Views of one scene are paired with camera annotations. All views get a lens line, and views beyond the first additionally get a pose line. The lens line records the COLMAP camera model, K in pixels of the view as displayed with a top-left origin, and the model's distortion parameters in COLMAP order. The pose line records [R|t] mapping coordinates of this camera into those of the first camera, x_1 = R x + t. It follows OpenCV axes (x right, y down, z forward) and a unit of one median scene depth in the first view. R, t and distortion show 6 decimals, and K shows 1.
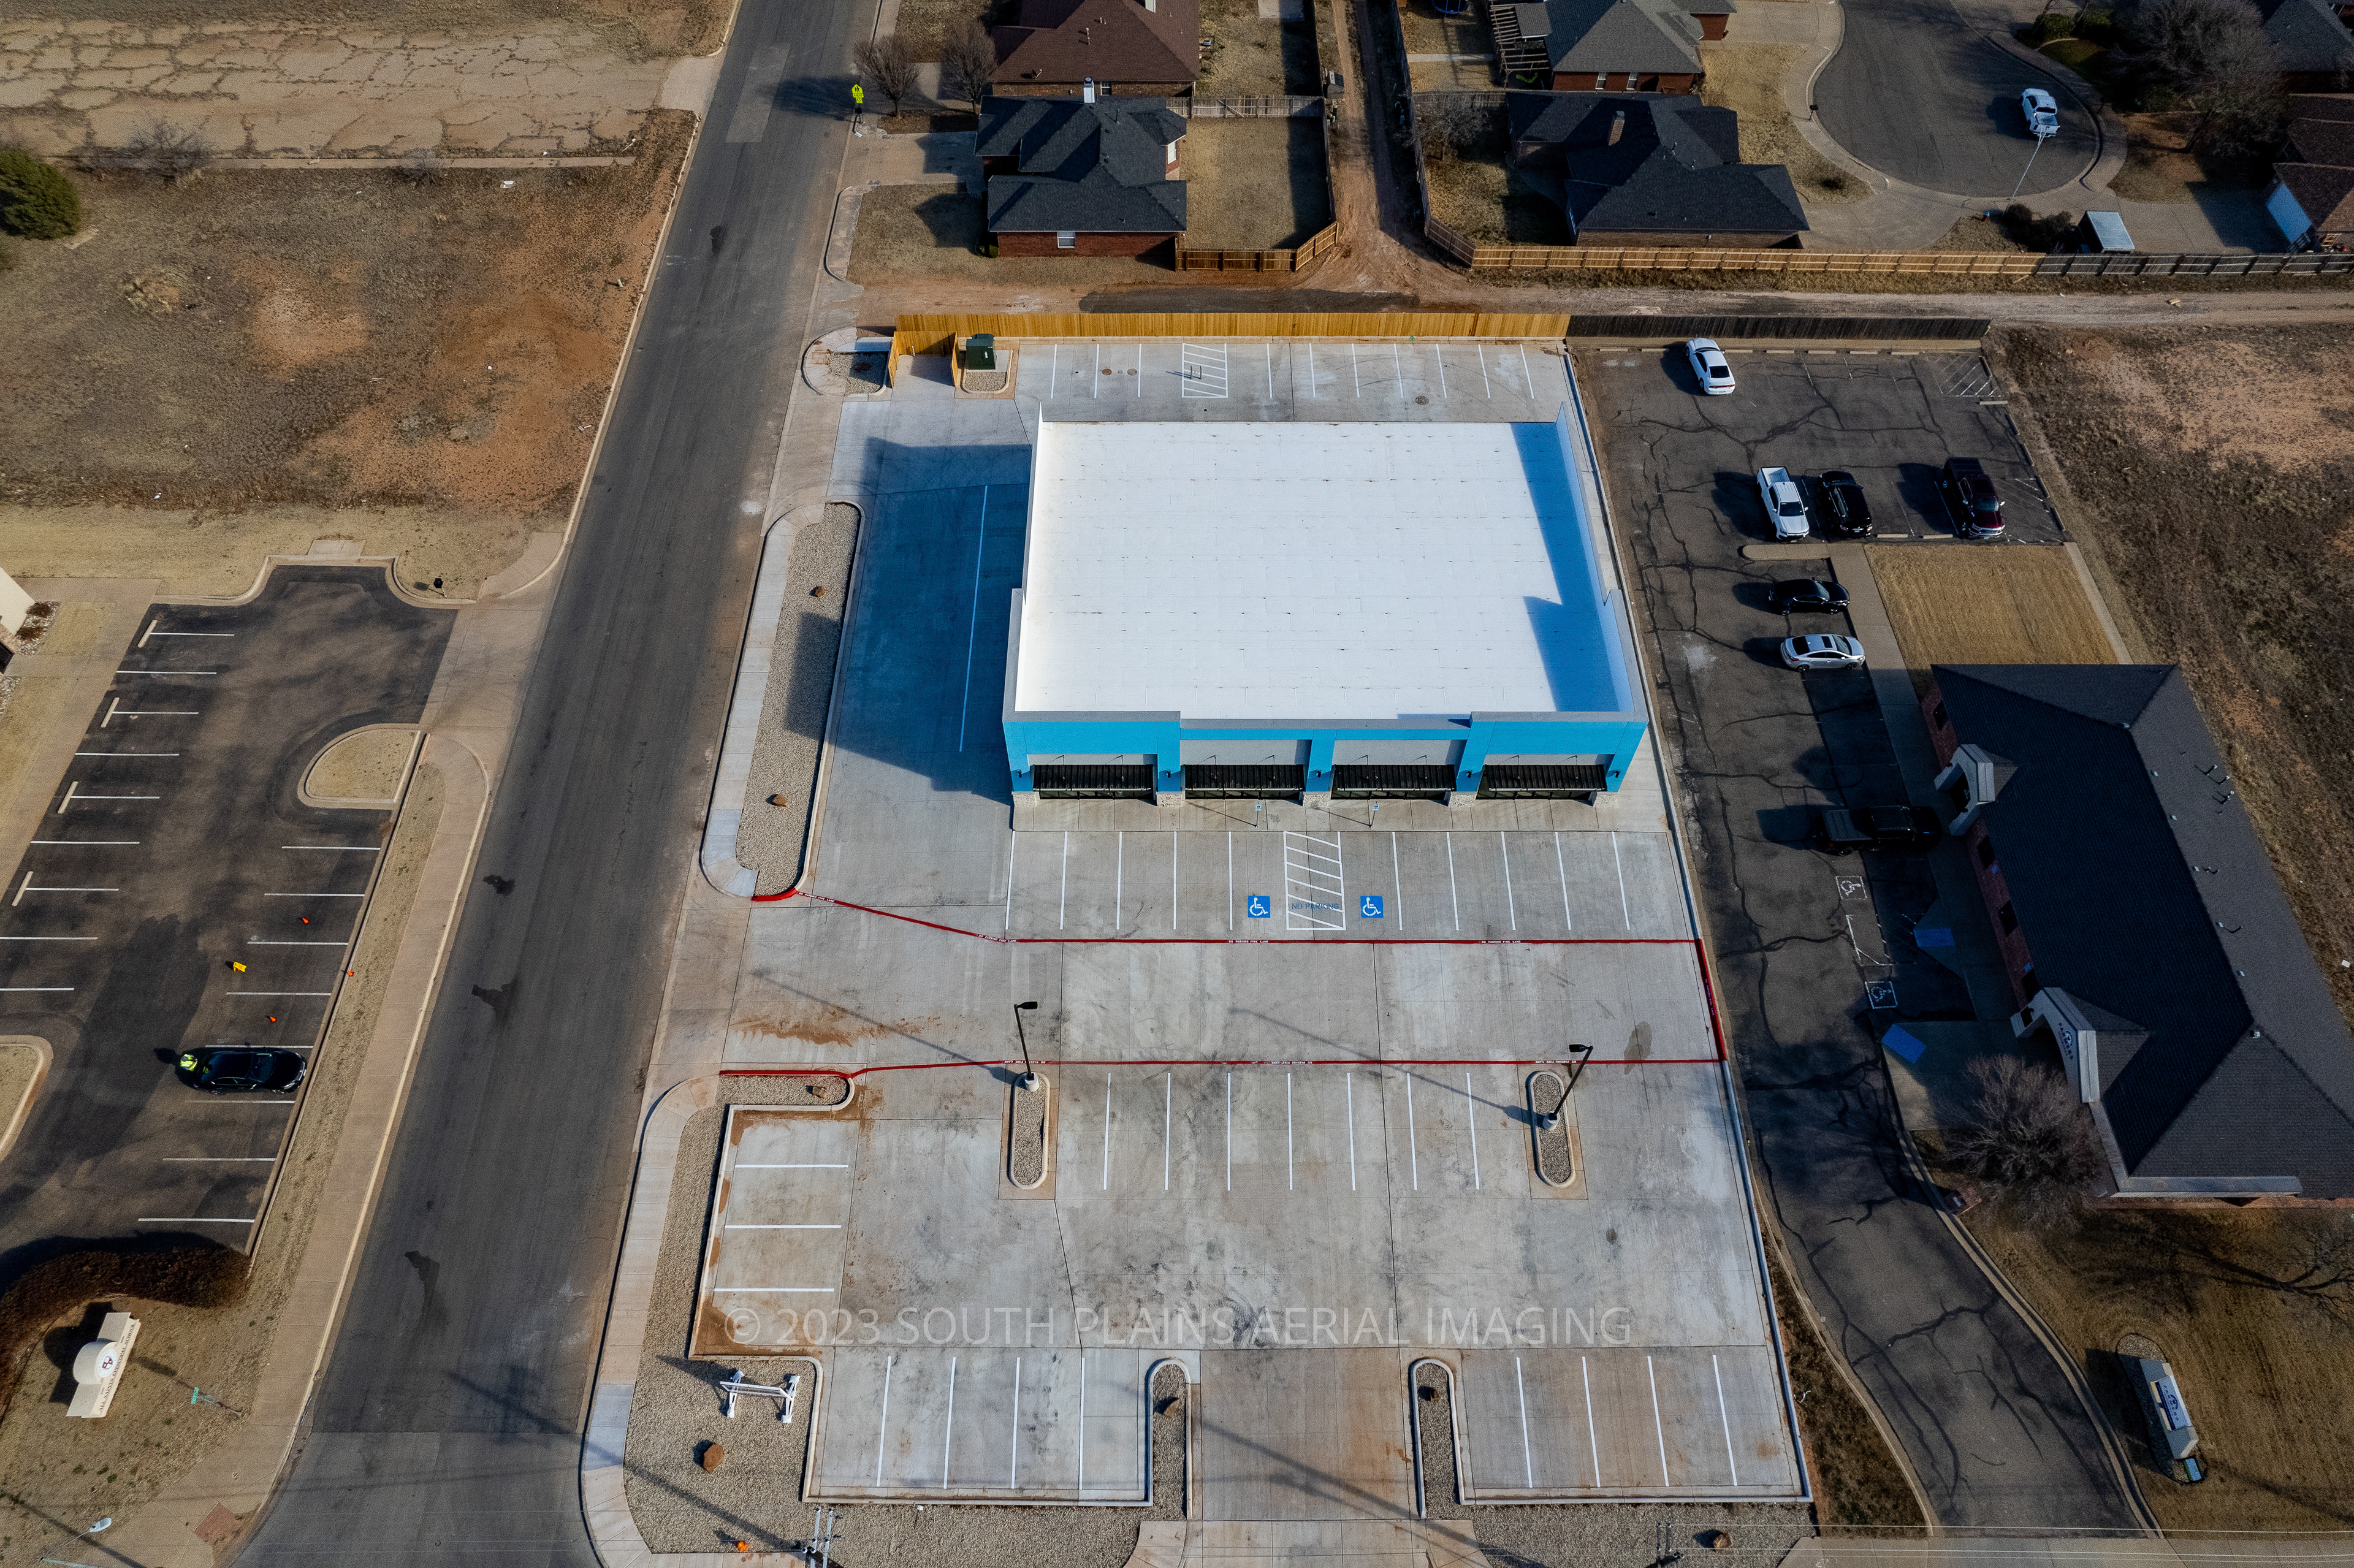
lens RADIAL K [[1512.3, 0, 1175.6], [0, 1512.3, 799.5], [0, 0, 1]] dist [-0.070737, 0.065788]
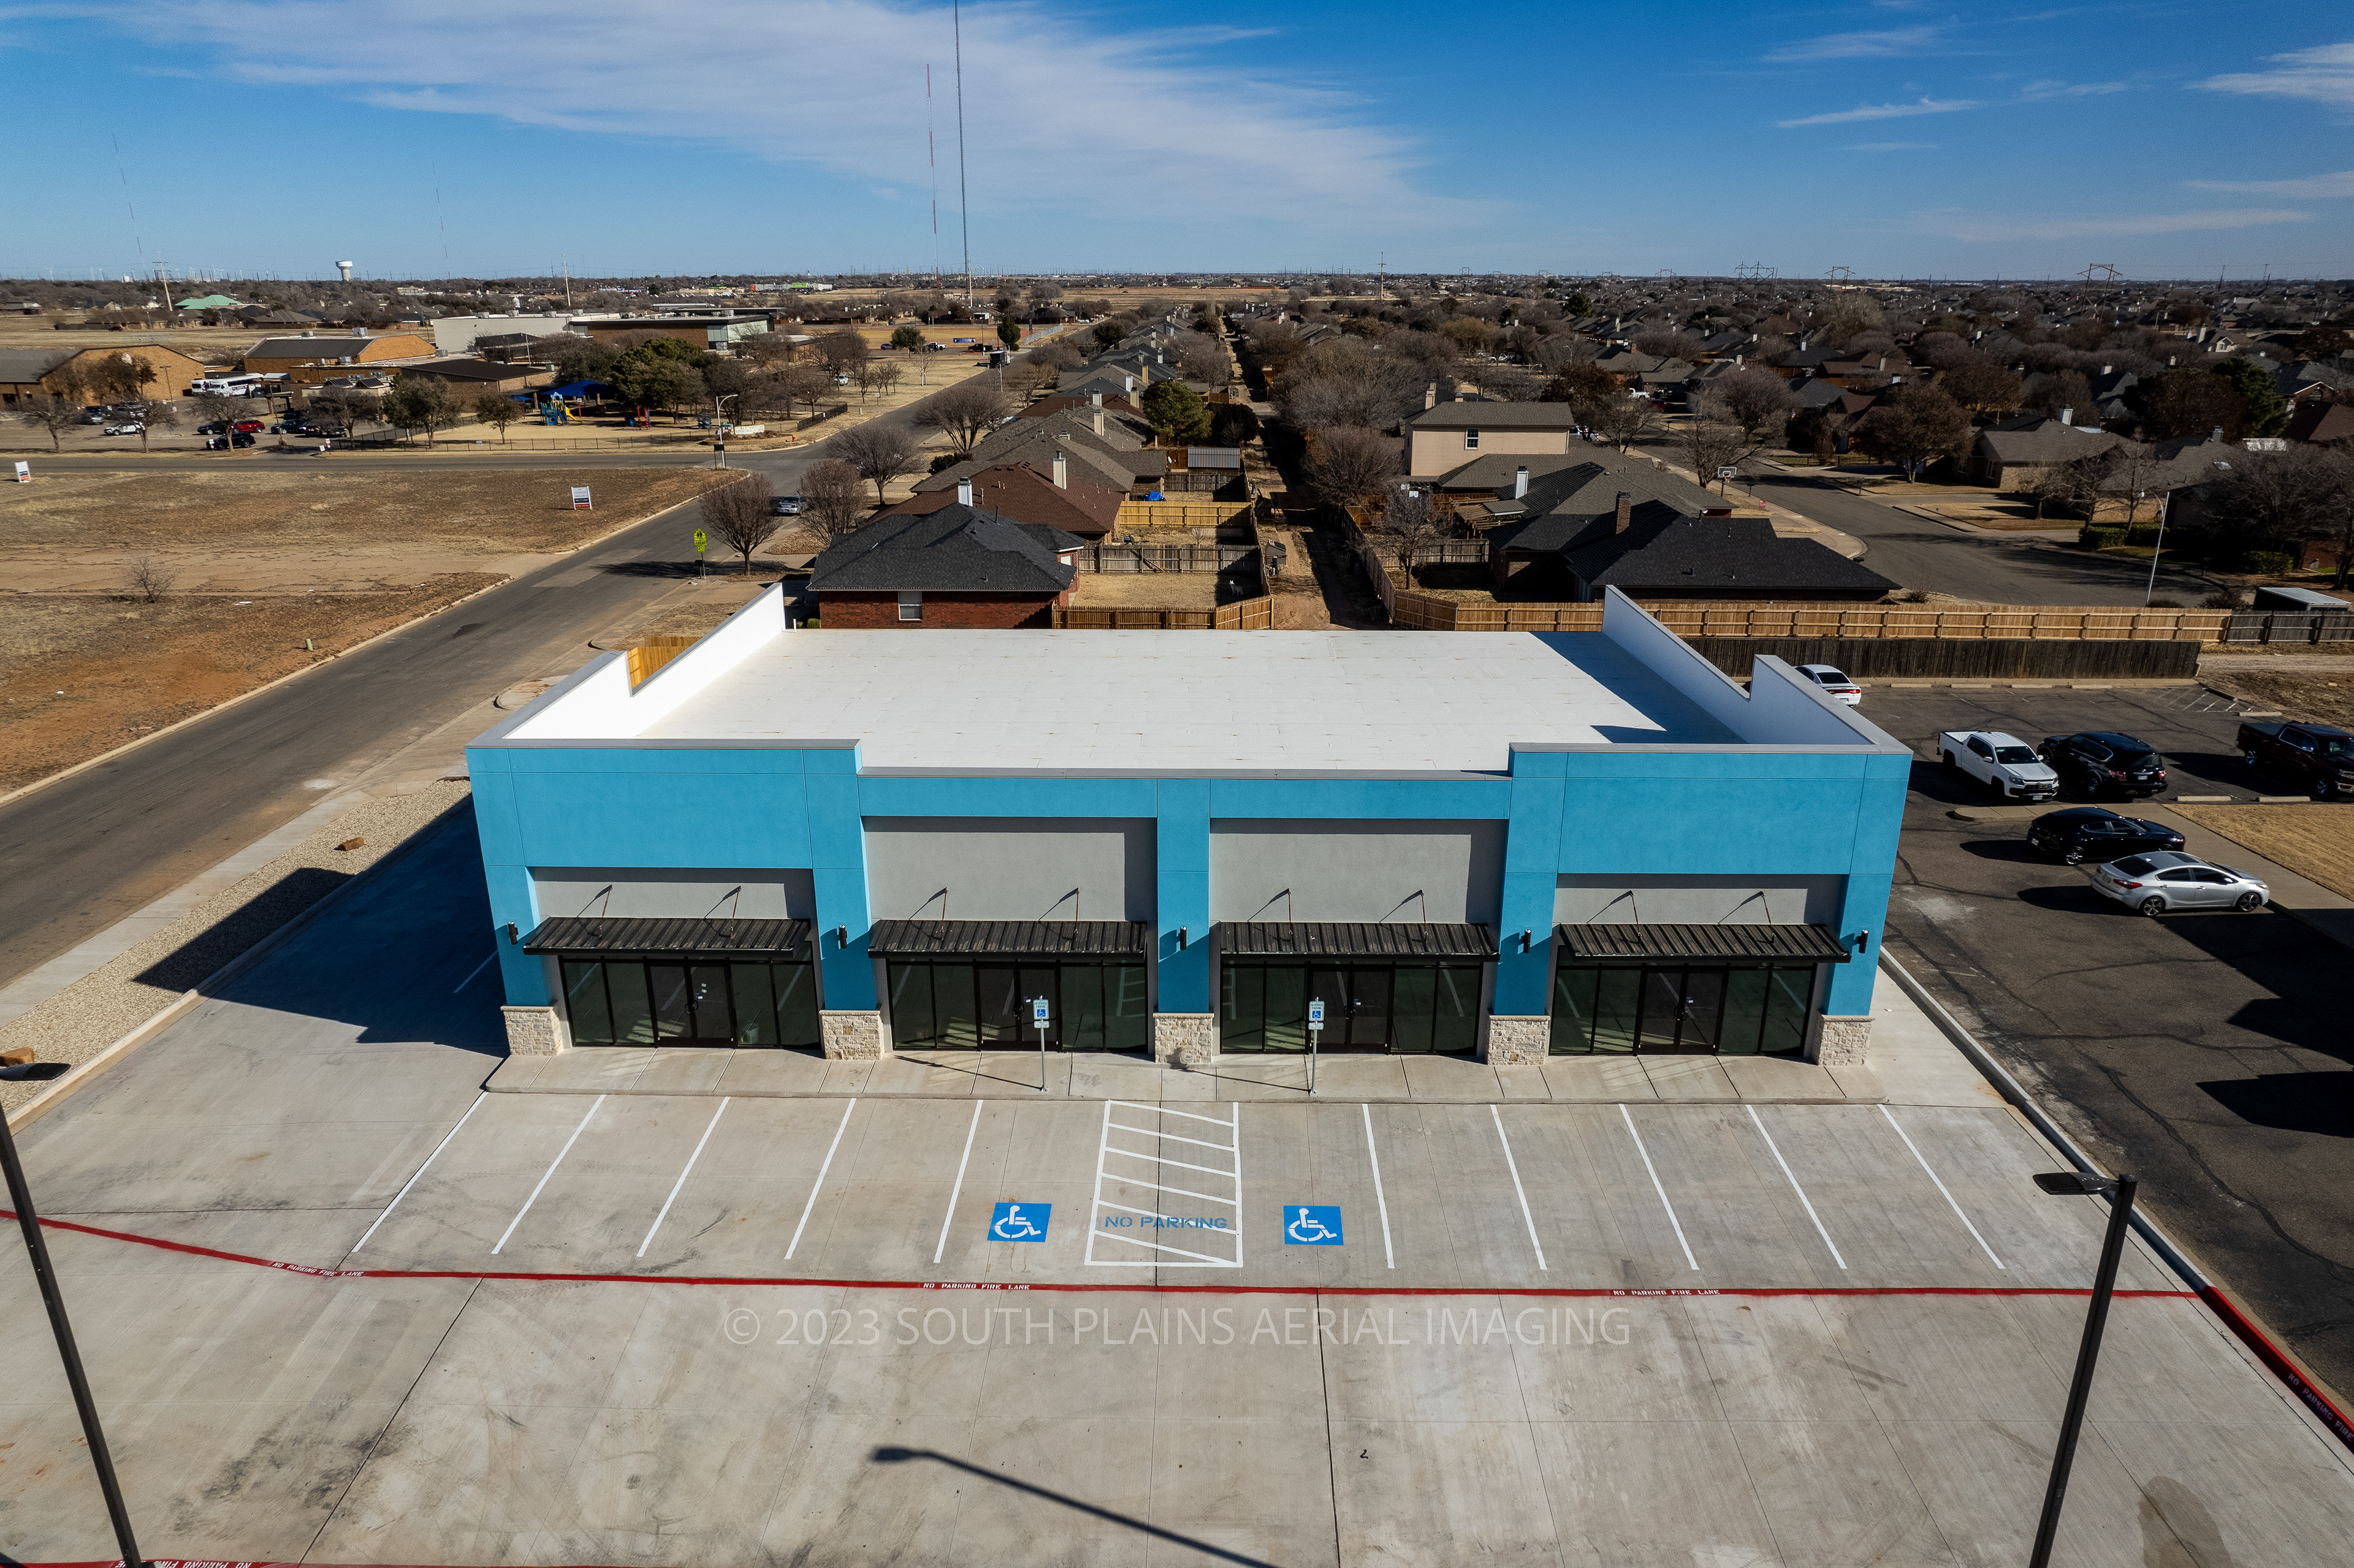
lens RADIAL K [[1512.3, 0, 1181.6], [0, 1512.3, 800.1], [0, 0, 1]] dist [-0.070737, 0.065788]
pose [[0.999879, 0.007471, -0.013608, 0.092755], [-0.014190, 0.795383, -0.605941, 0.200217], [0.006297, 0.606061, 0.795393, 0.577566]]
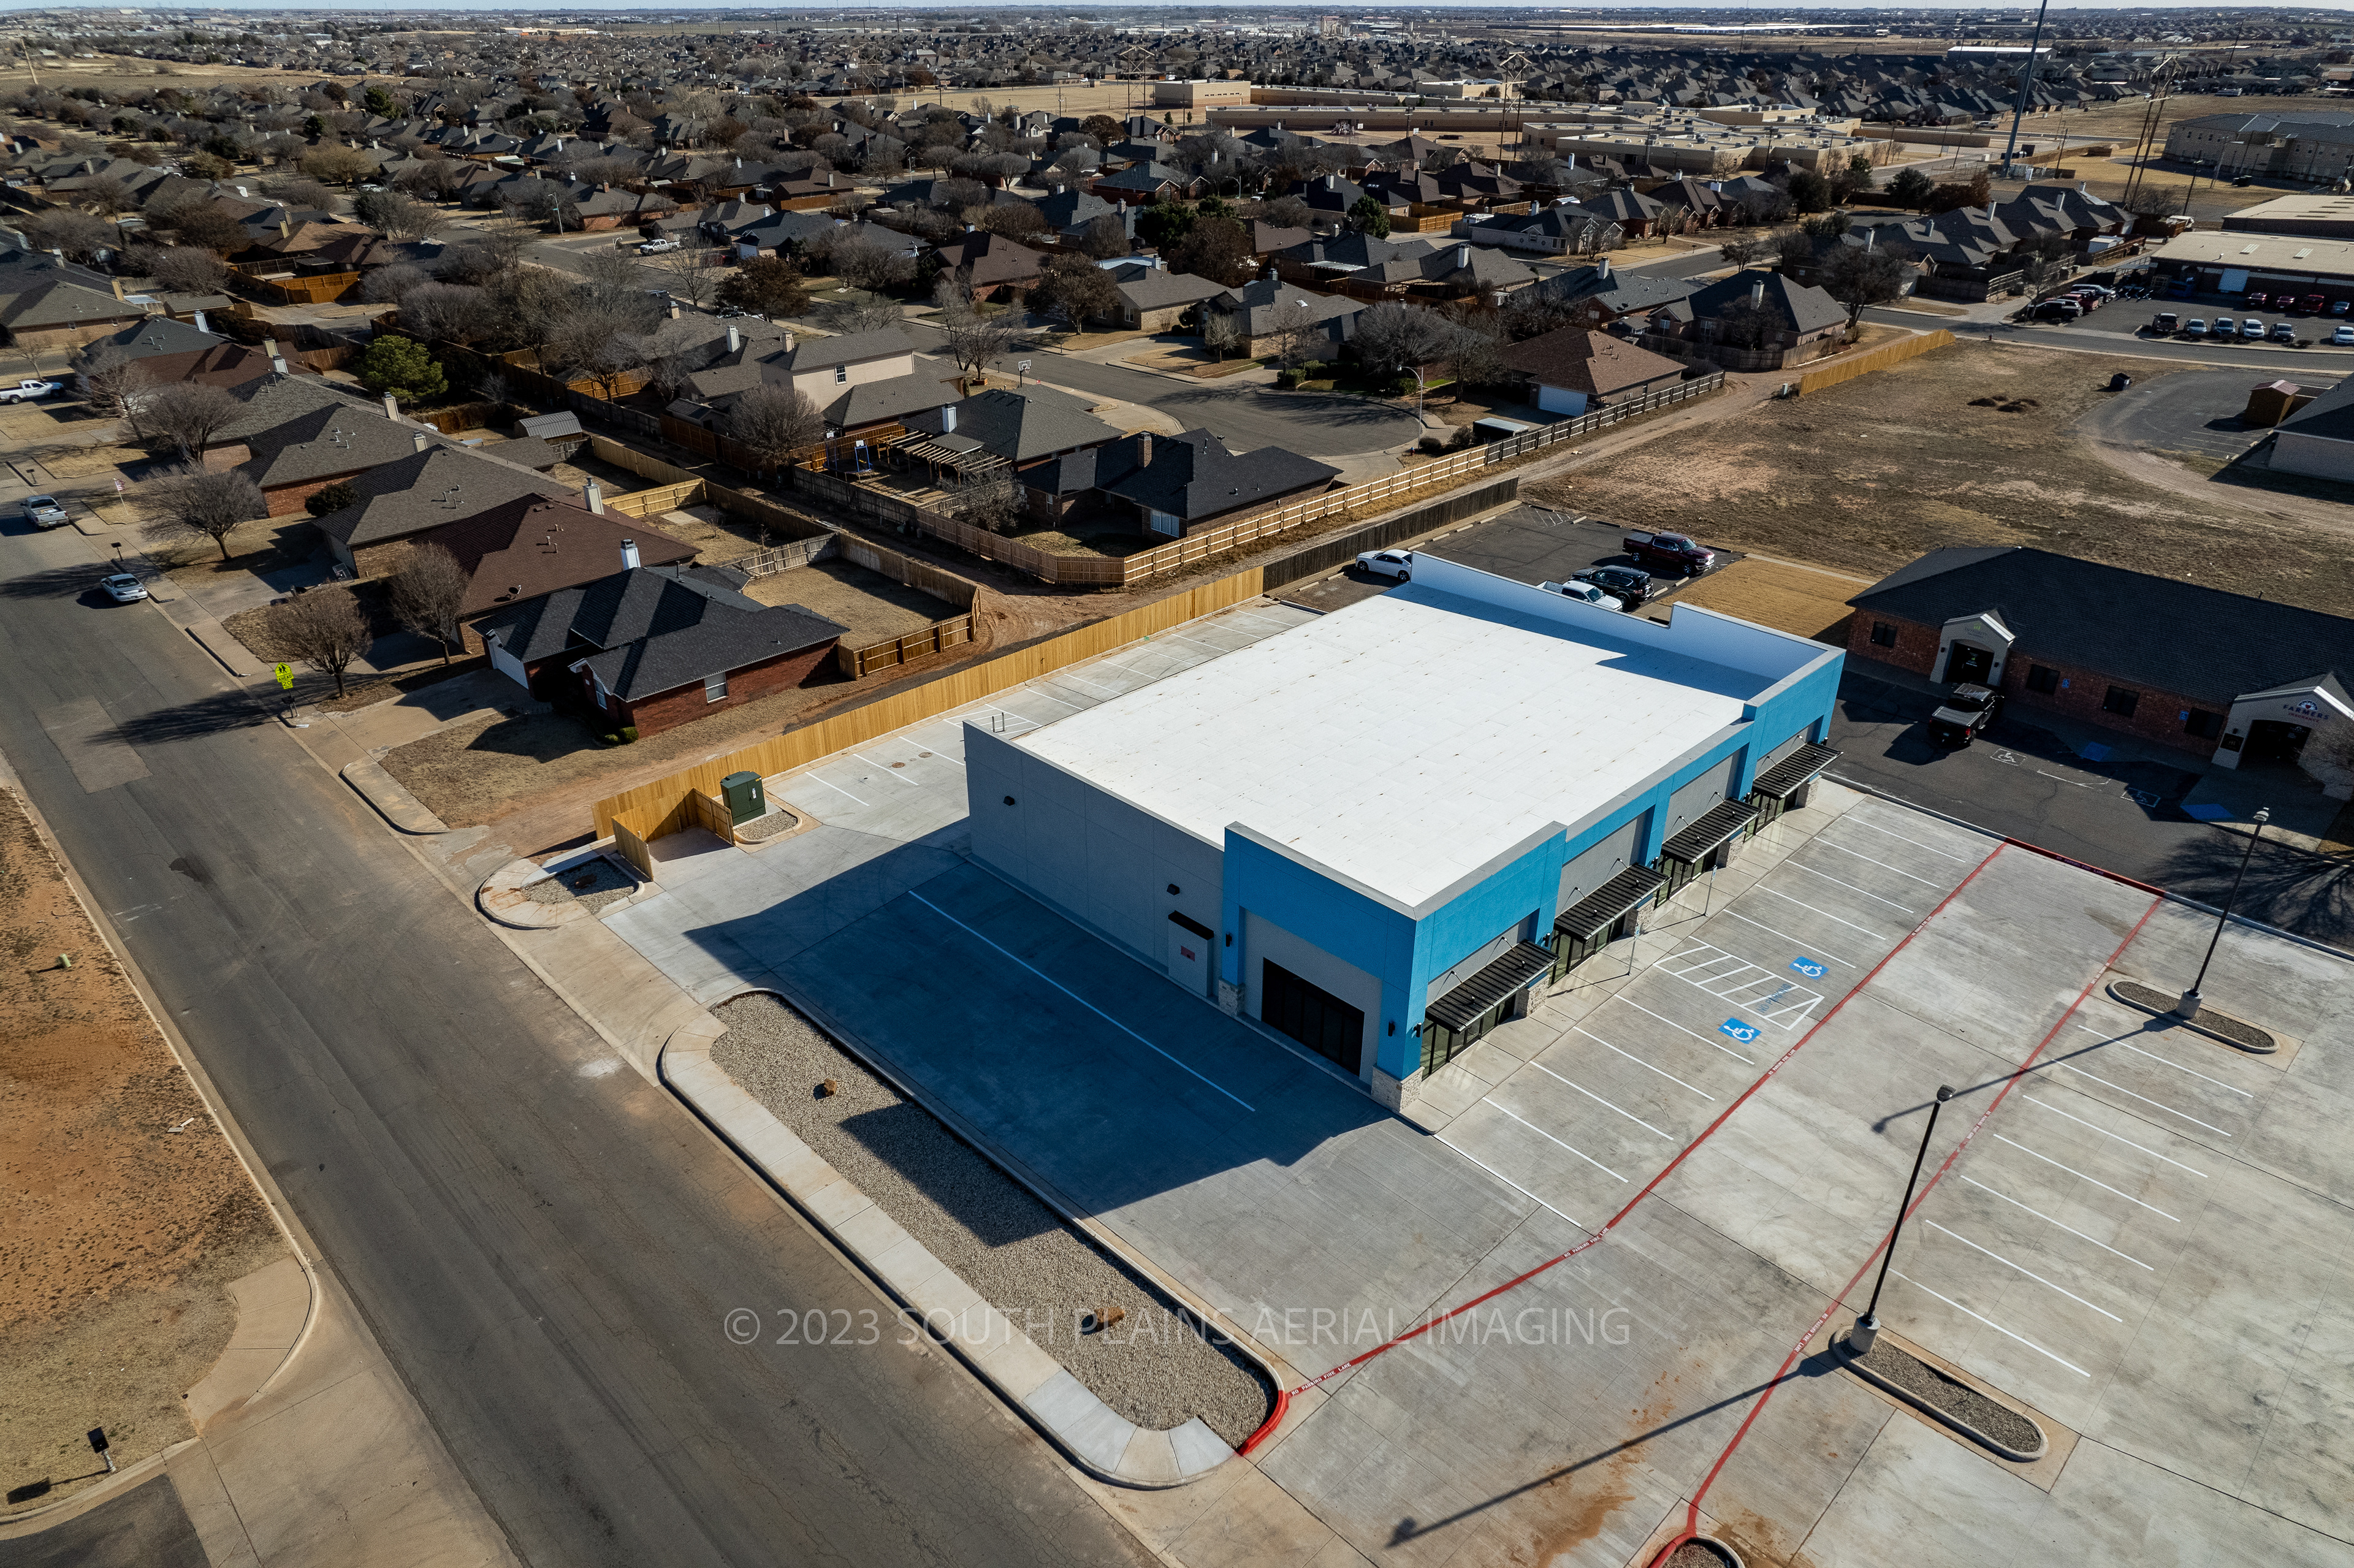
lens RADIAL K [[1512.3, 0, 1180.7], [0, 1512.3, 788.2], [0, 0, 1]] dist [-0.070737, 0.065788]
pose [[0.710681, -0.328294, 0.622218, -0.504833], [0.587592, 0.763356, -0.268371, 0.015945], [-0.386870, 0.556337, 0.735406, 0.464654]]
